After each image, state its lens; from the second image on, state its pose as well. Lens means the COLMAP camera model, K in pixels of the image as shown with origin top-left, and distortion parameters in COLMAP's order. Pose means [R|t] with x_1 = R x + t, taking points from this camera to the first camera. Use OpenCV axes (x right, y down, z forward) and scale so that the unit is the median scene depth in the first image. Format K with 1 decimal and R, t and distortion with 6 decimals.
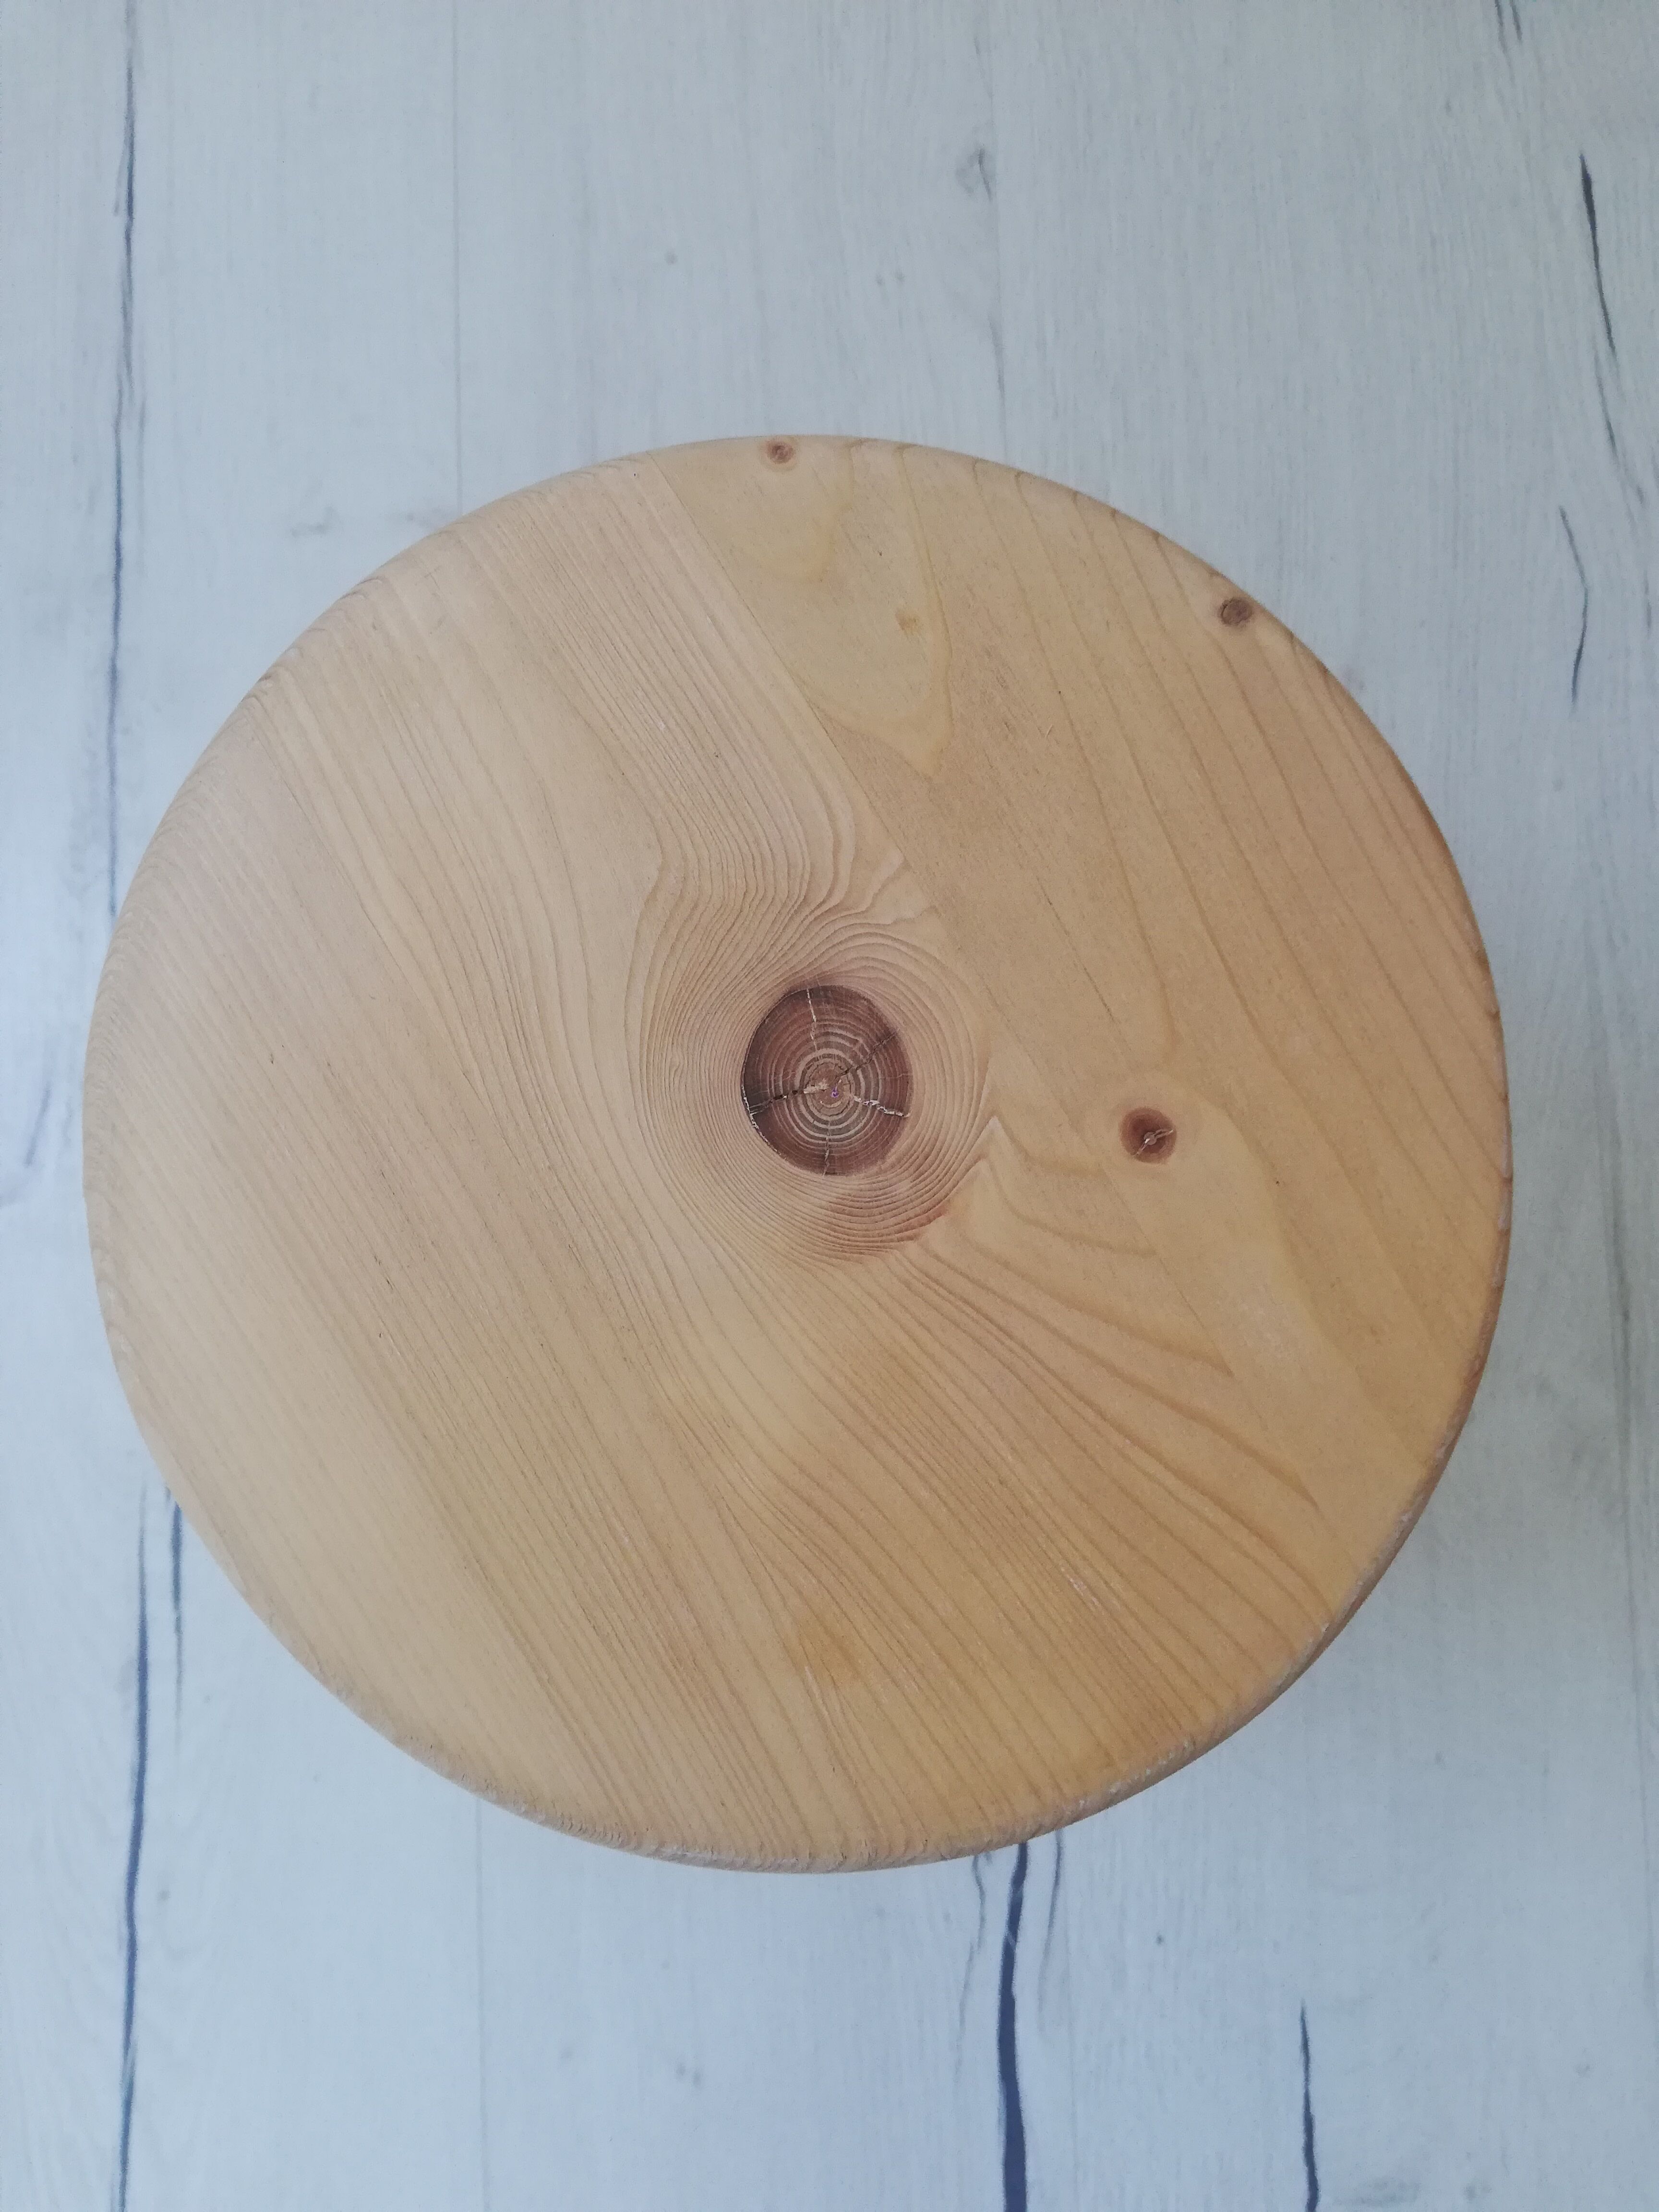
lens RADIAL K [[1690.8, 0, 830.0], [0, 1690.8, 1237.0], [0, 0, 1]] dist [0.026640, -0.047925]
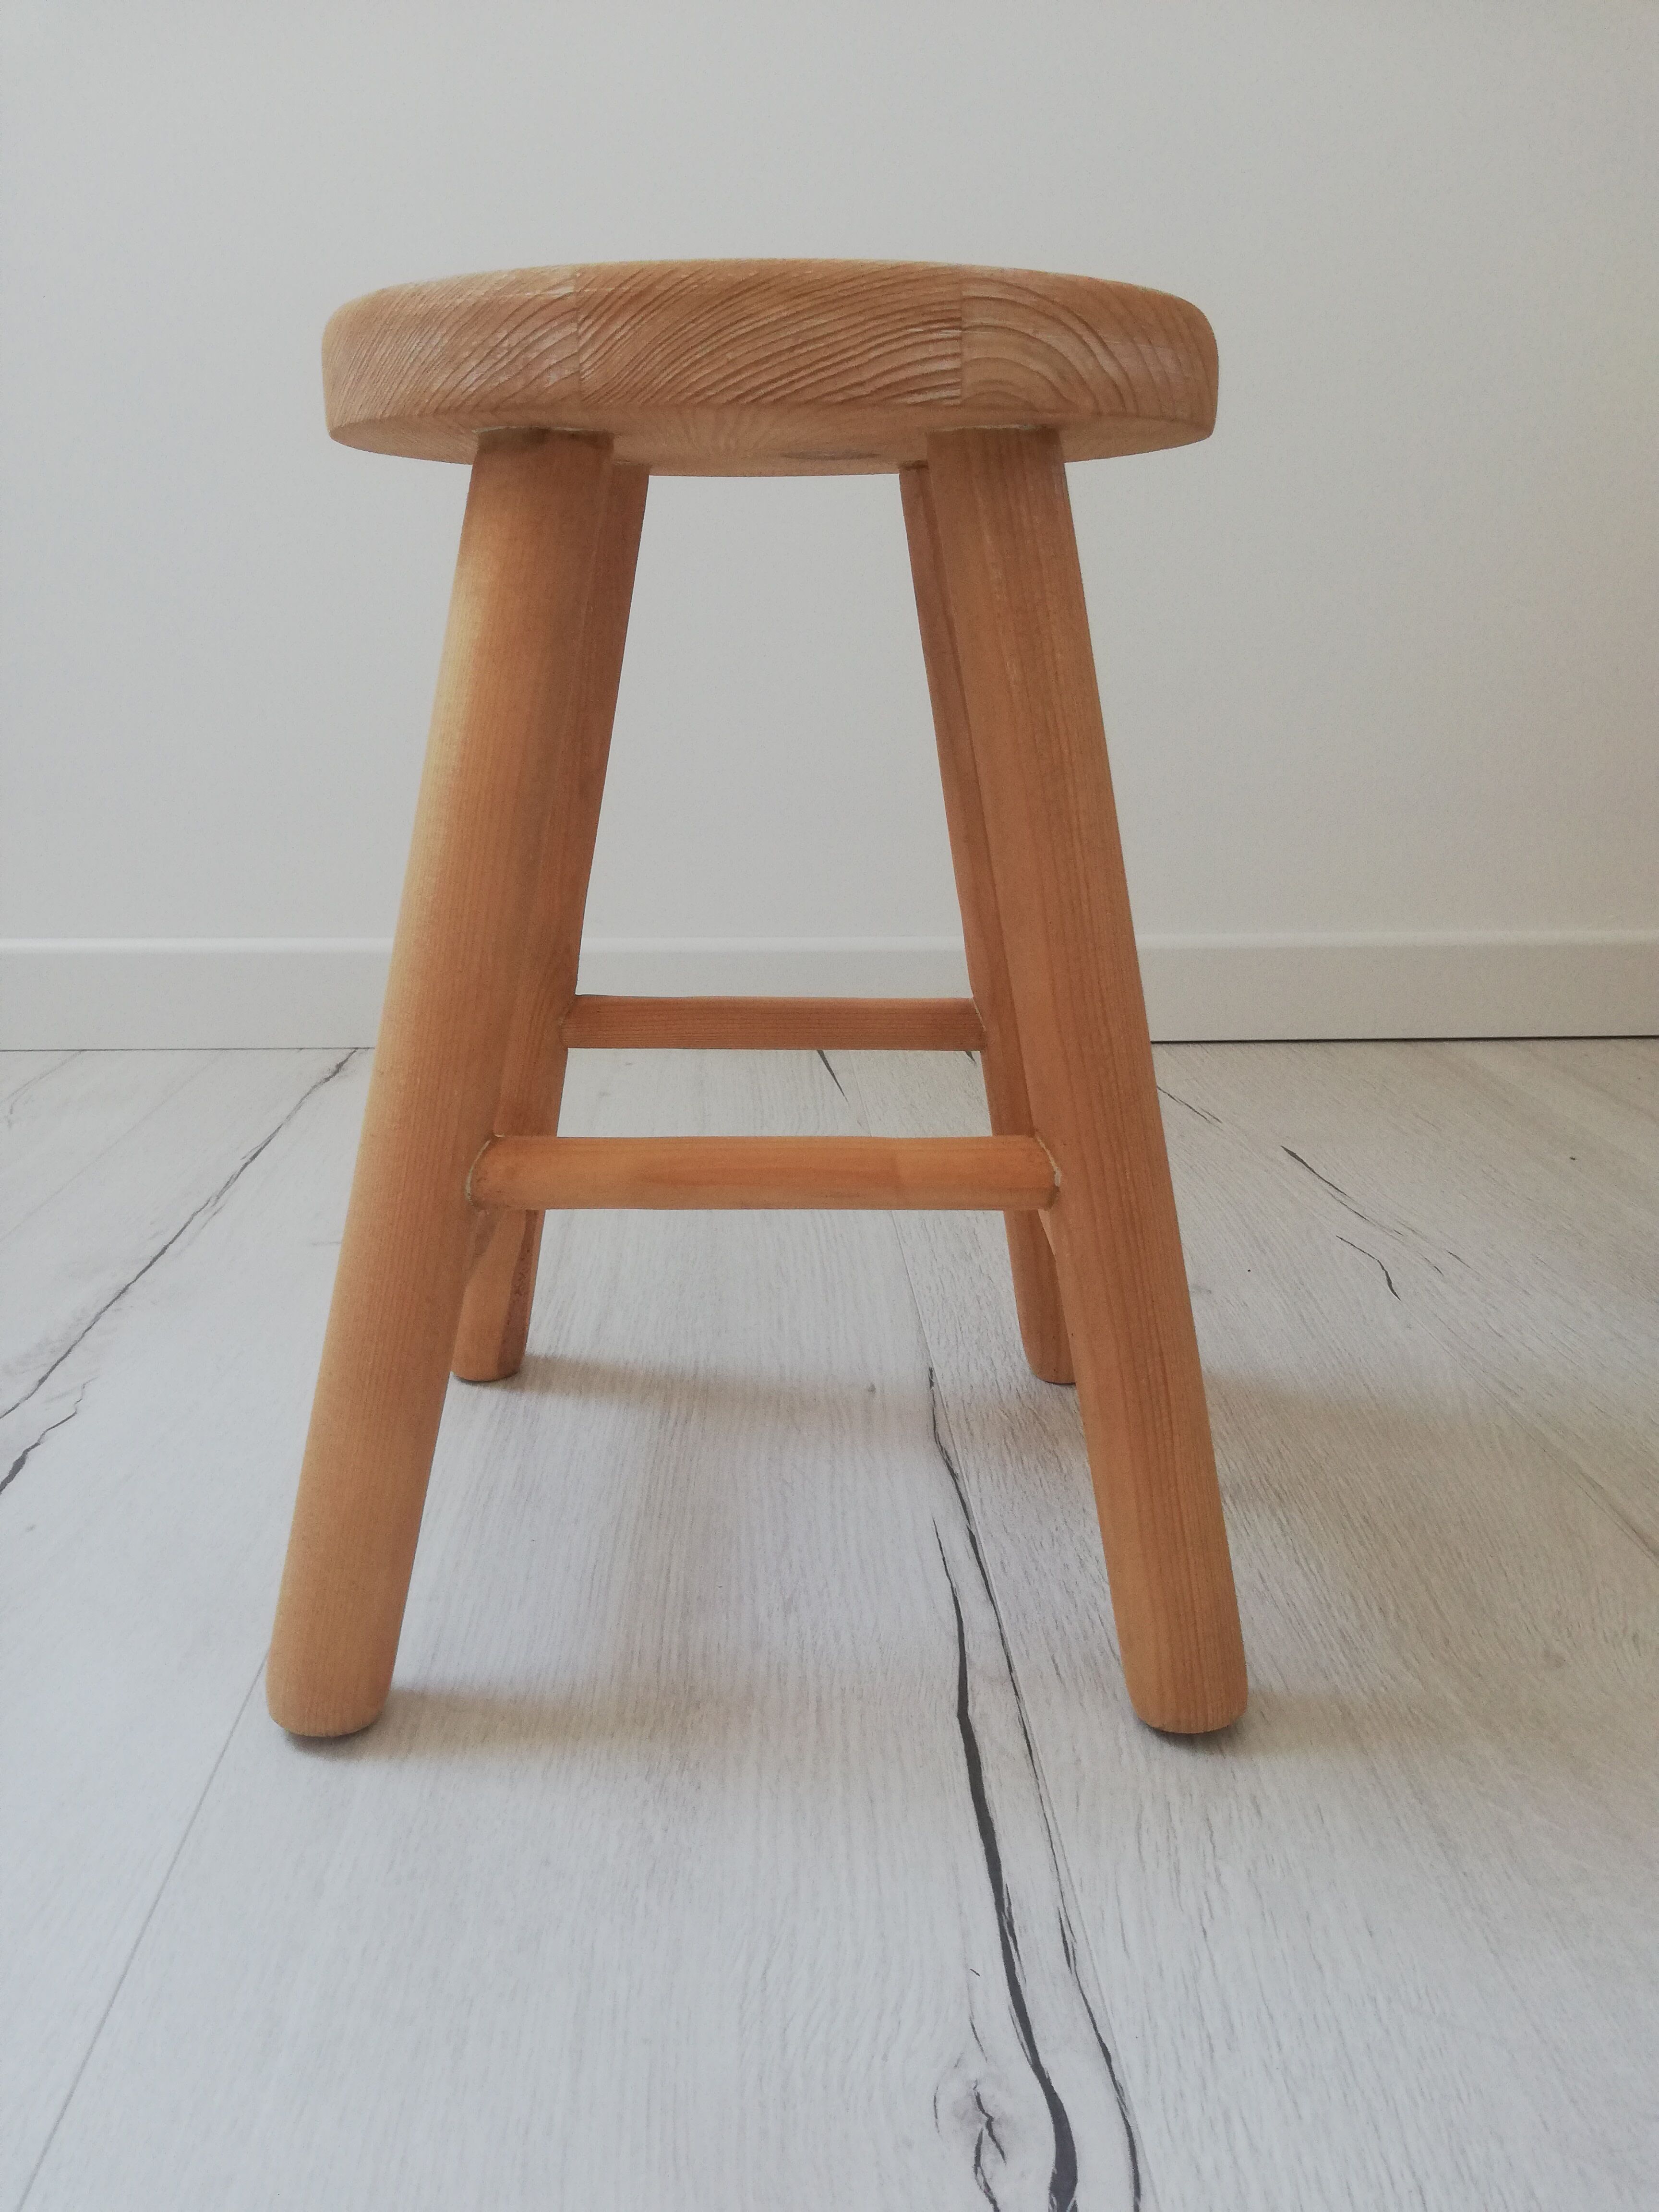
lens RADIAL K [[1690.8, 0, 834.5], [0, 1690.8, 1117.8], [0, 0, 1]] dist [0.026640, -0.047925]
pose [[0.999627, -0.000997, 0.027275, 0.026760], [0.025826, 0.357818, -0.933434, 0.747080], [-0.008829, 0.933791, 0.357710, 0.506425]]
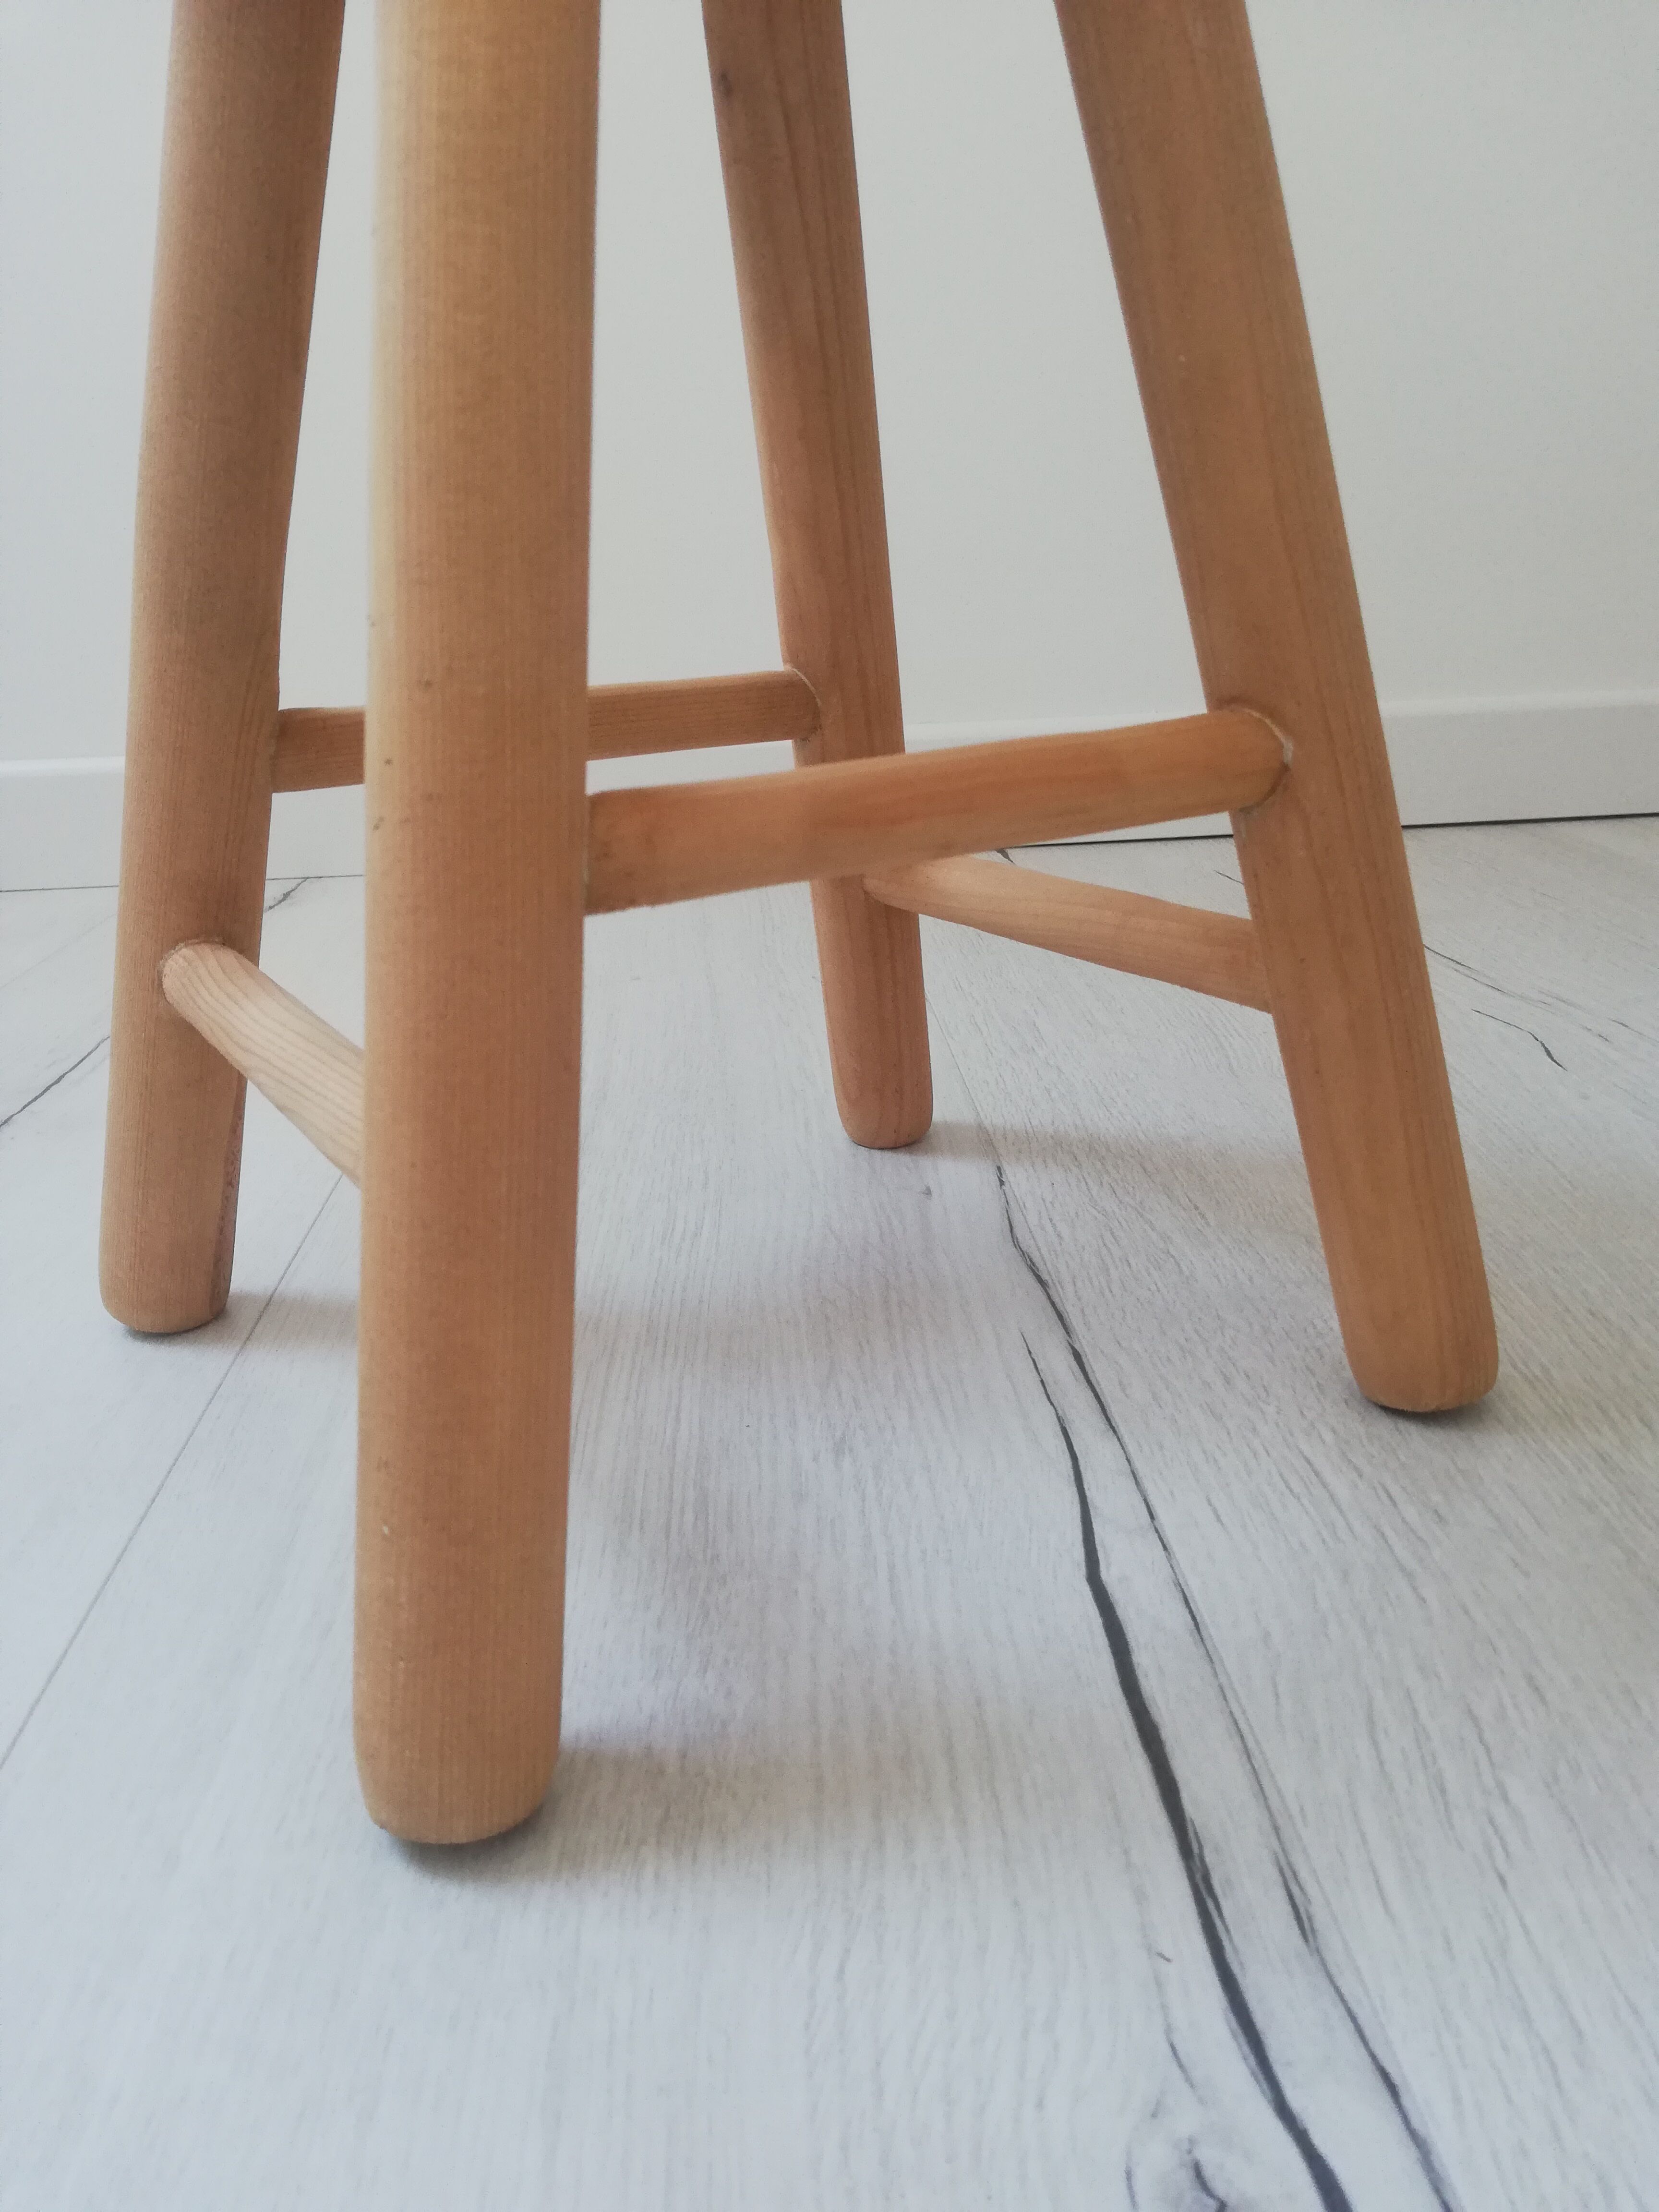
lens RADIAL K [[1690.8, 0, 830.9], [0, 1690.8, 1115.9], [0, 0, 1]] dist [0.026640, -0.047925]
pose [[0.998893, -0.043577, 0.017693, 0.017518], [0.033916, 0.406793, -0.912890, 0.569967], [0.032583, 0.912480, 0.407821, 0.665788]]
